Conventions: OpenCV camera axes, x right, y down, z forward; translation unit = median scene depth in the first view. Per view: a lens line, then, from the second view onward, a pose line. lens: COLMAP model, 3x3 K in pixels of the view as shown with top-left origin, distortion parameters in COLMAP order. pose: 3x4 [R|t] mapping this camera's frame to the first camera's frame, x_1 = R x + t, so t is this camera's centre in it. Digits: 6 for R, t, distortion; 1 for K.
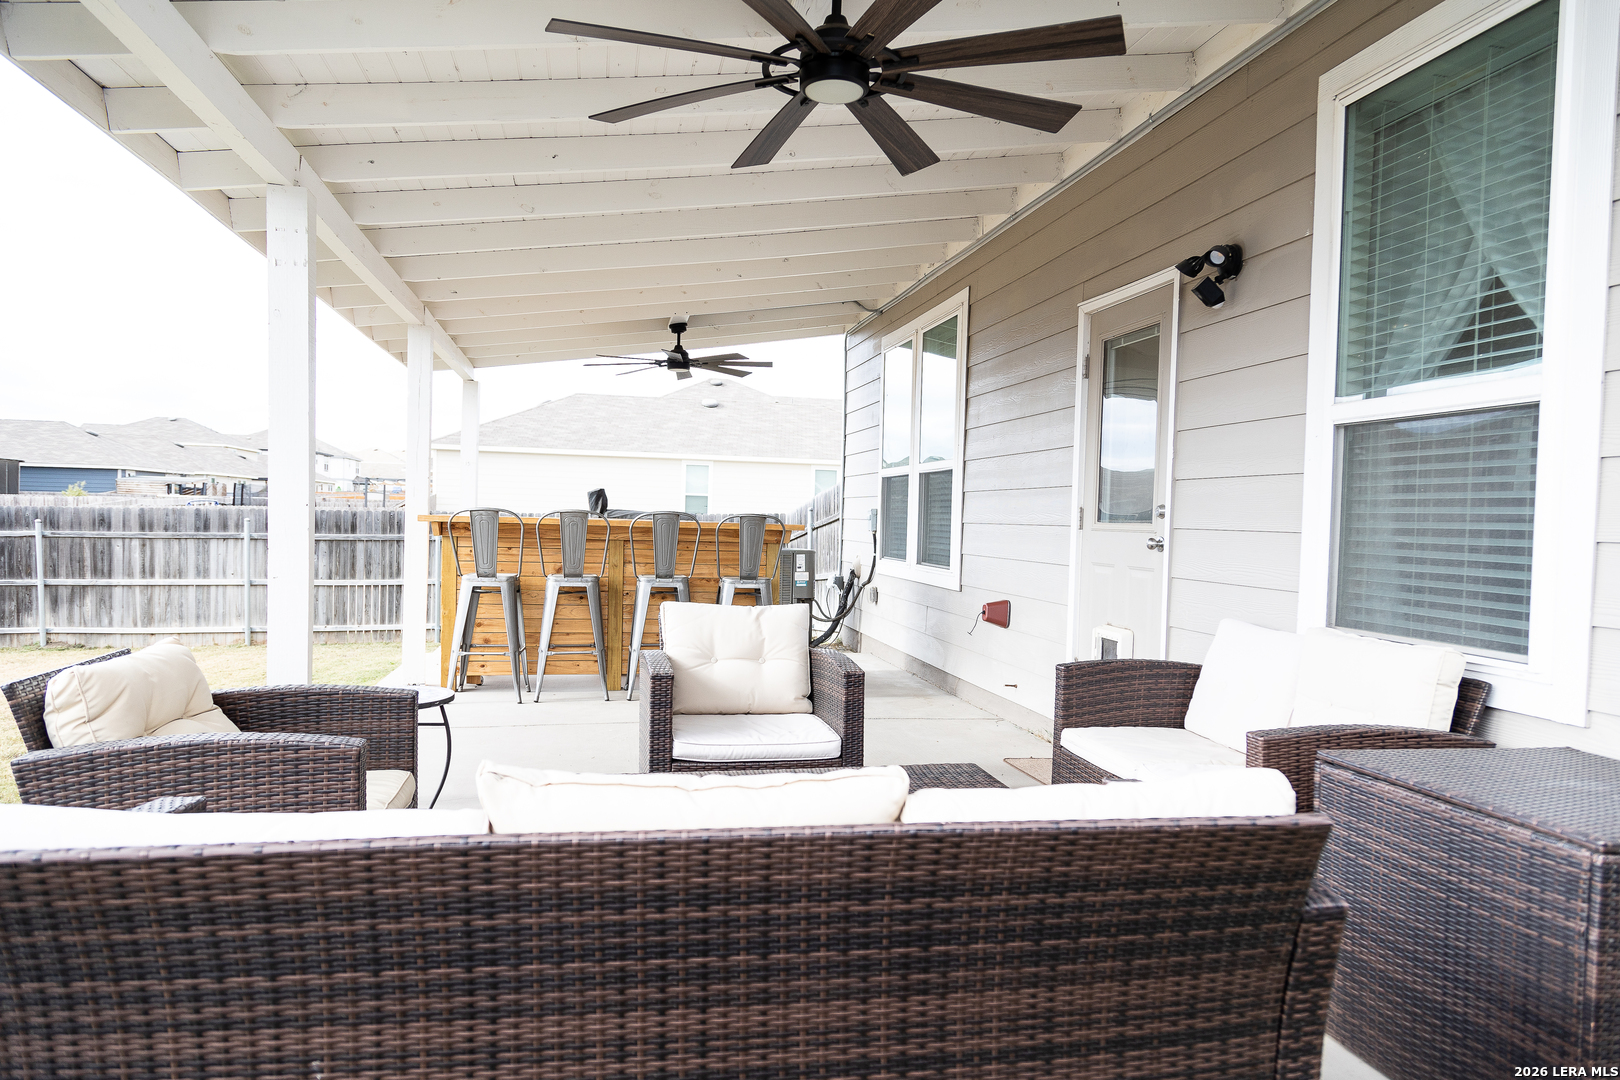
lens RADIAL K [[1051.6, 0, 810.0], [0, 1051.6, 540.0], [0, 0, 1]] dist [0.002172, -0.000354]
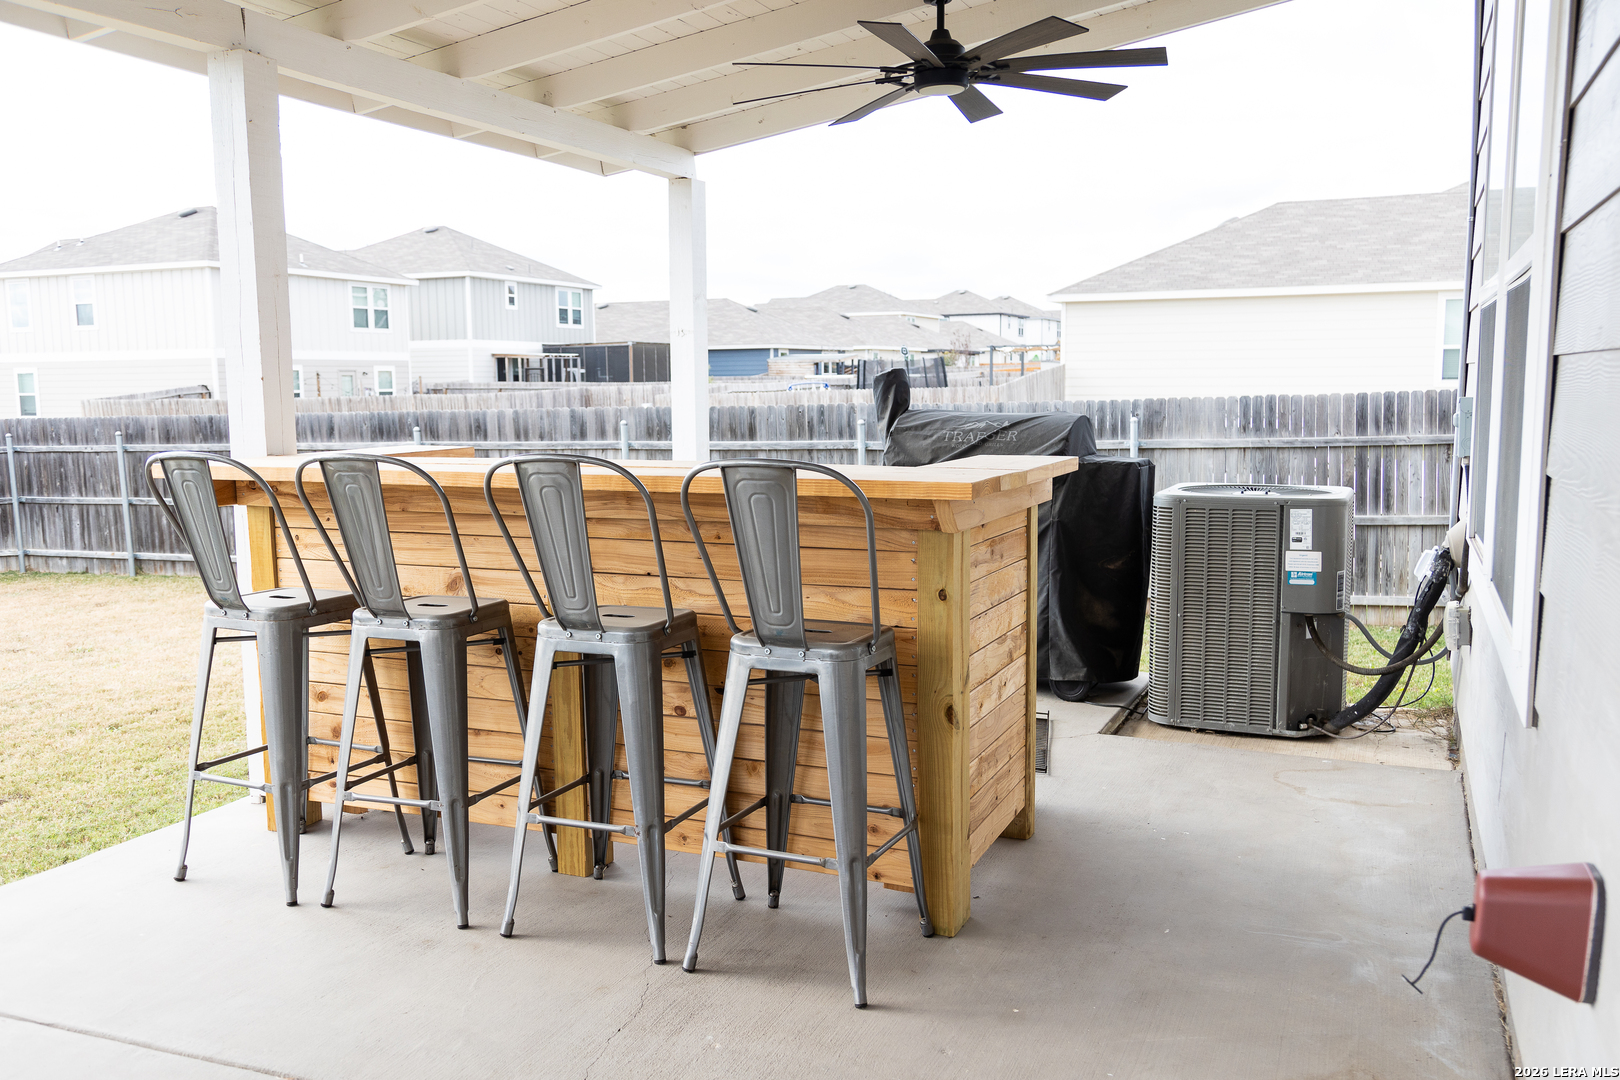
lens RADIAL K [[1342.7, 0, 810.0], [0, 1342.7, 540.0], [0, 0, 1]] dist [0.011070, -0.001791]
pose [[0.815801, 0.034610, -0.577296, 0.099181], [0.019513, 0.995992, 0.087287, -0.017186], [0.578004, -0.082473, 0.811856, 0.322782]]
